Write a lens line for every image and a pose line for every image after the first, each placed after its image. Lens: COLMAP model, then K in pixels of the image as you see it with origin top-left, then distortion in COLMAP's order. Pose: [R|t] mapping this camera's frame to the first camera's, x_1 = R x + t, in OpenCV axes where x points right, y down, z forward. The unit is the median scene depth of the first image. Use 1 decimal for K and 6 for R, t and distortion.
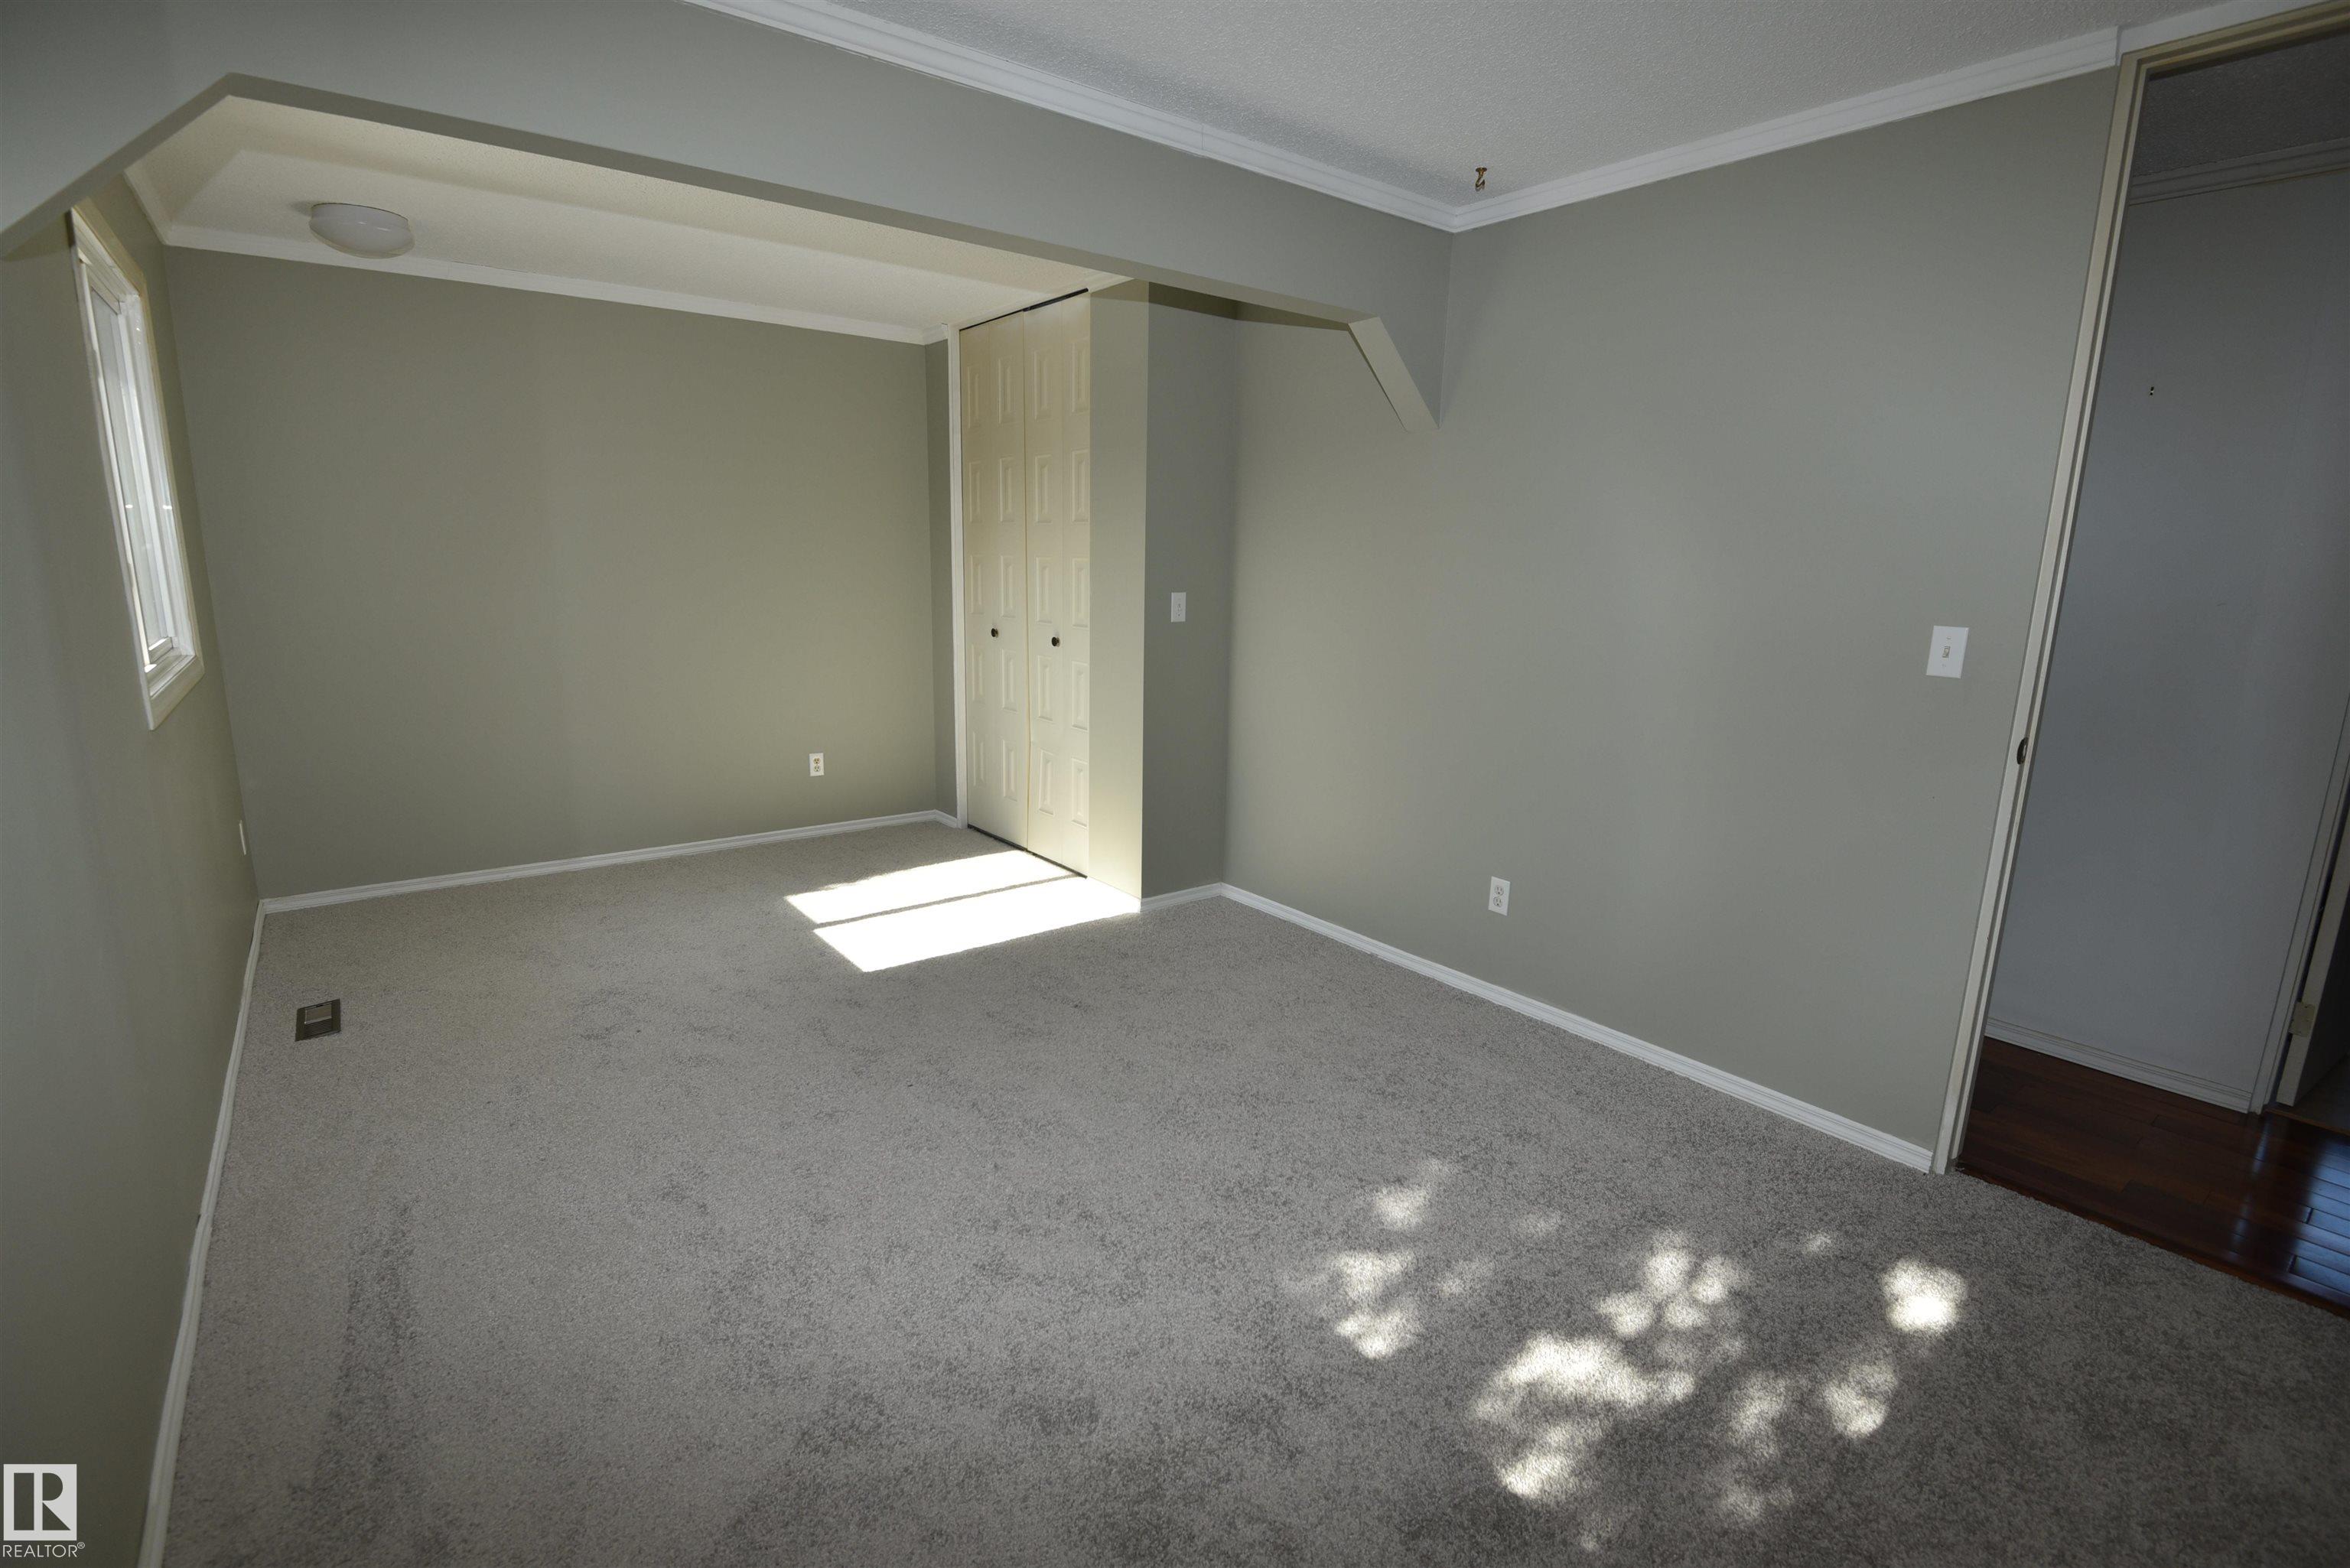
lens RADIAL K [[1112.7, 0, 1175.0], [0, 1112.7, 784.0], [0, 0, 1]] dist [-0.010877, 0.000439]
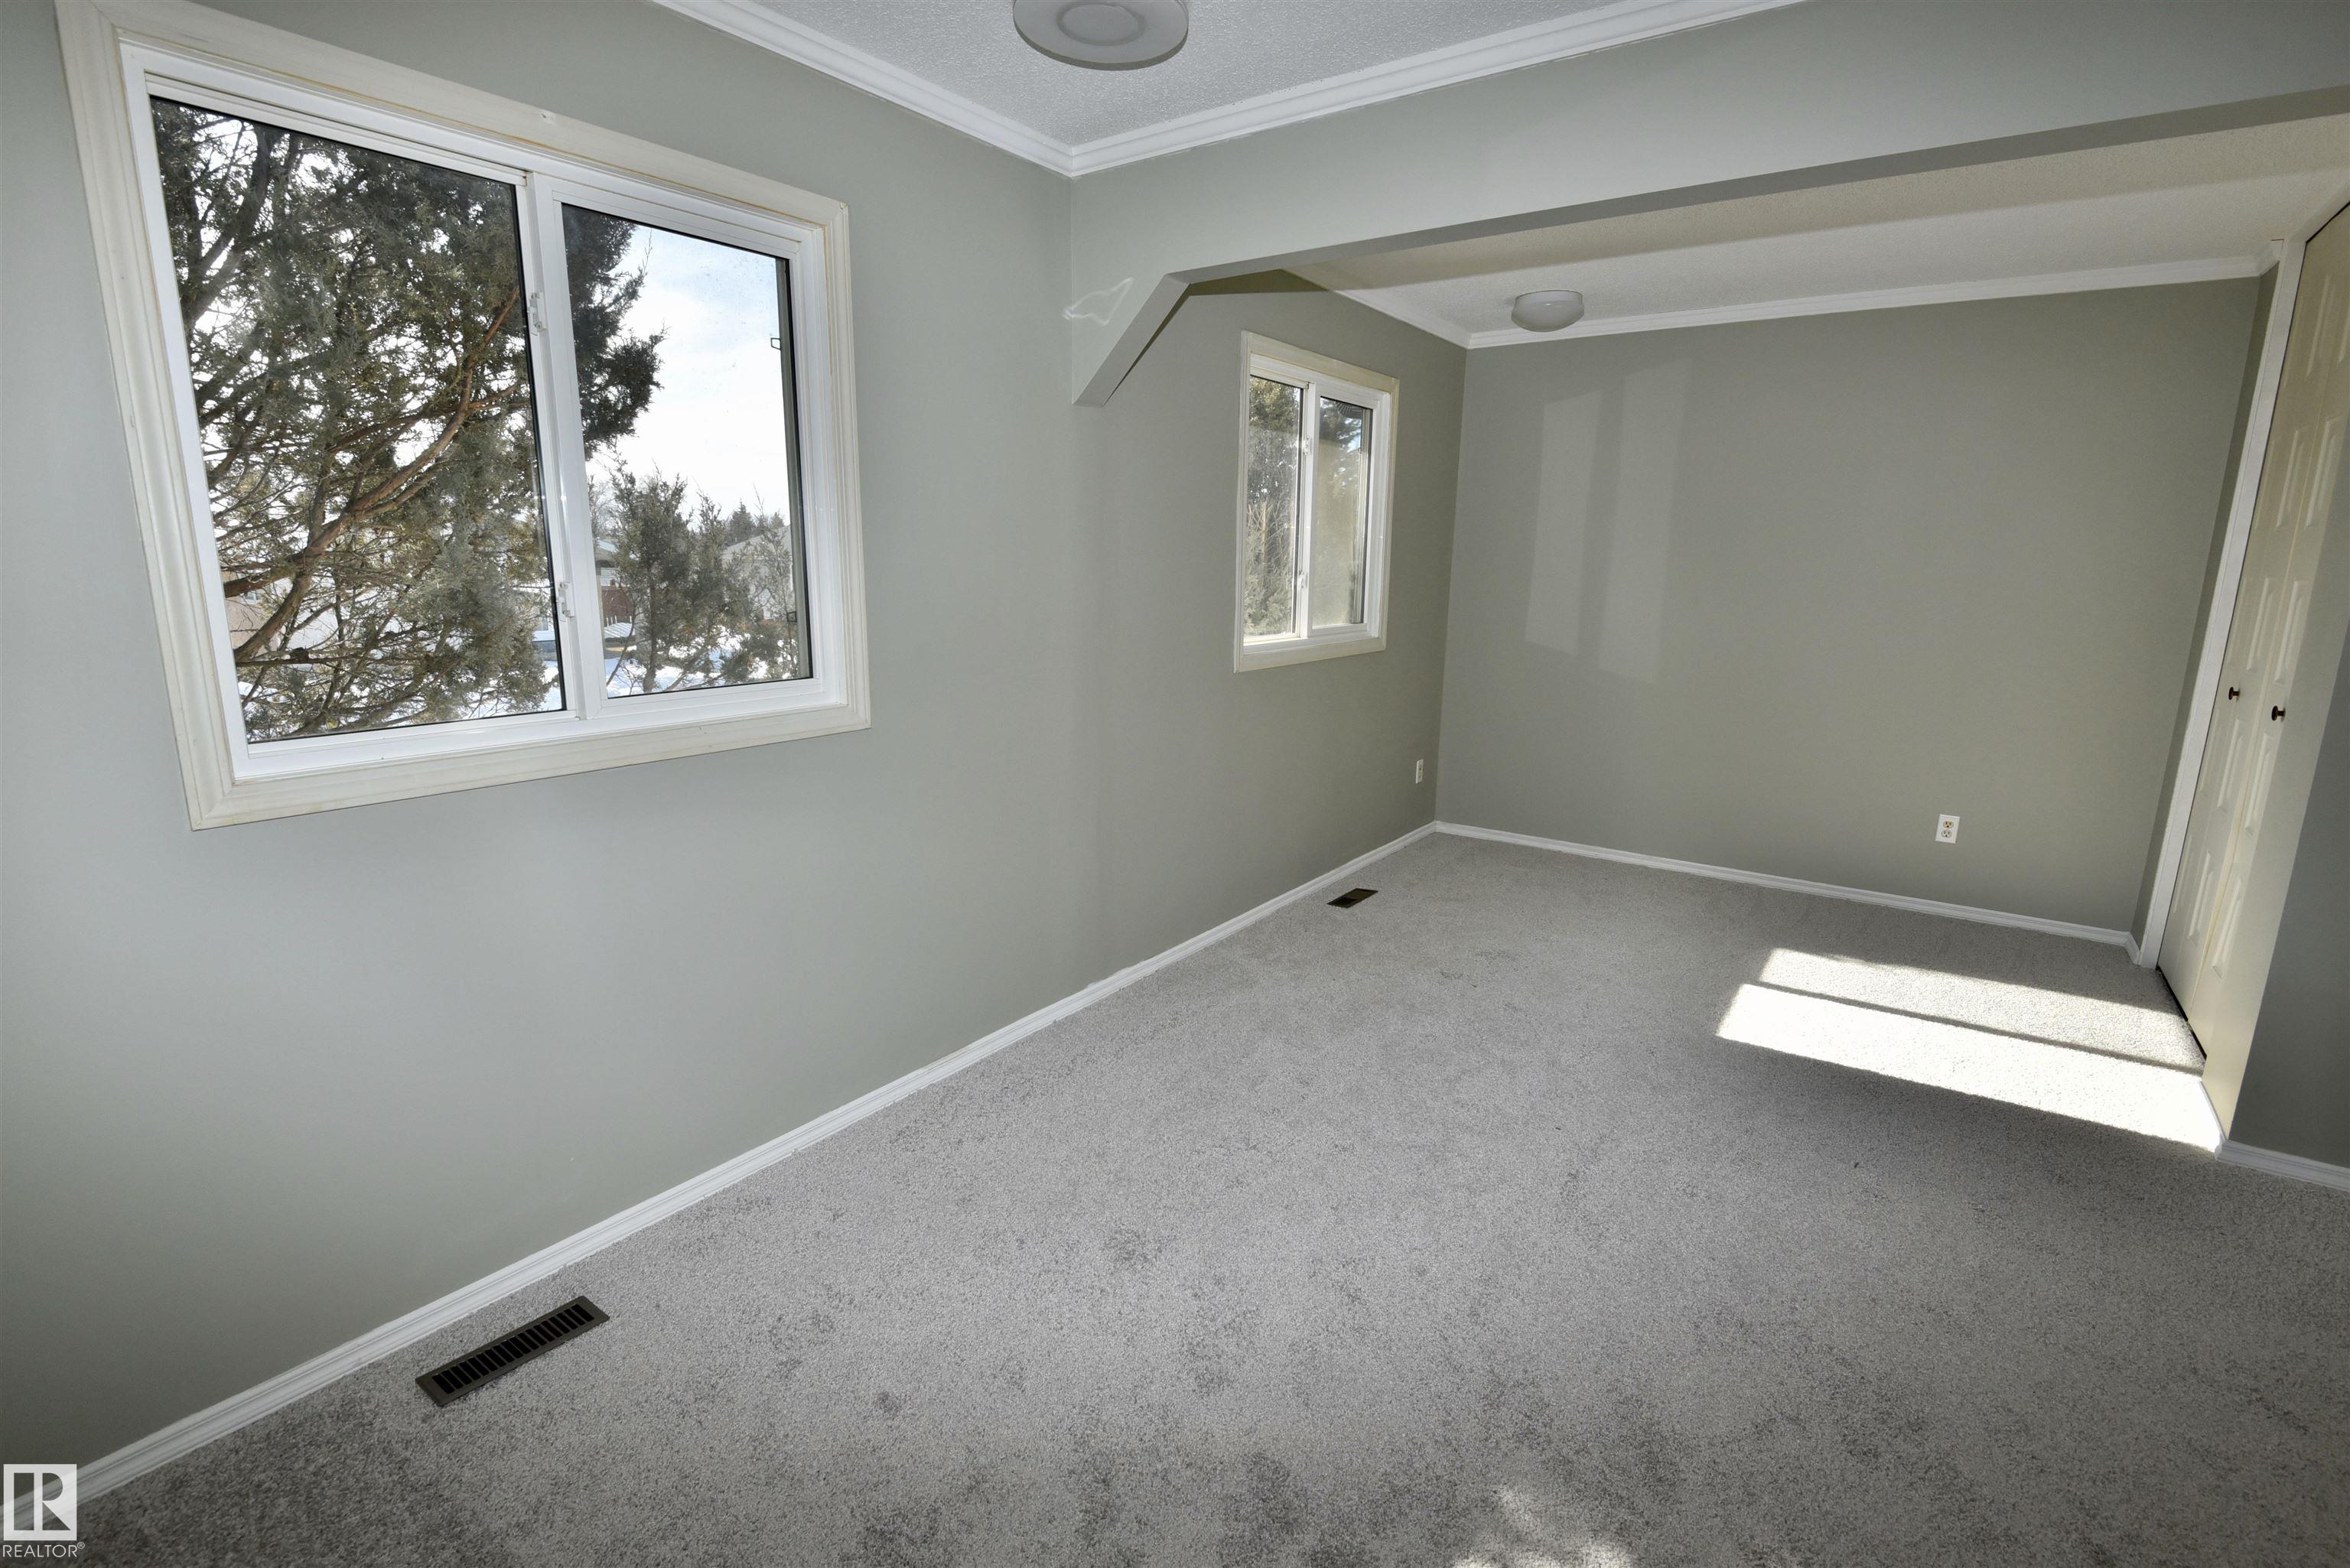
lens RADIAL K [[1091.9, 0, 1175.0], [0, 1091.9, 784.0], [0, 0, 1]] dist [0.003221, -0.000320]
pose [[0.292106, 0.183929, -0.938533, 0.339952], [-0.205953, 0.970406, 0.126075, -0.043110], [0.933947, 0.156466, 0.321342, 0.248332]]
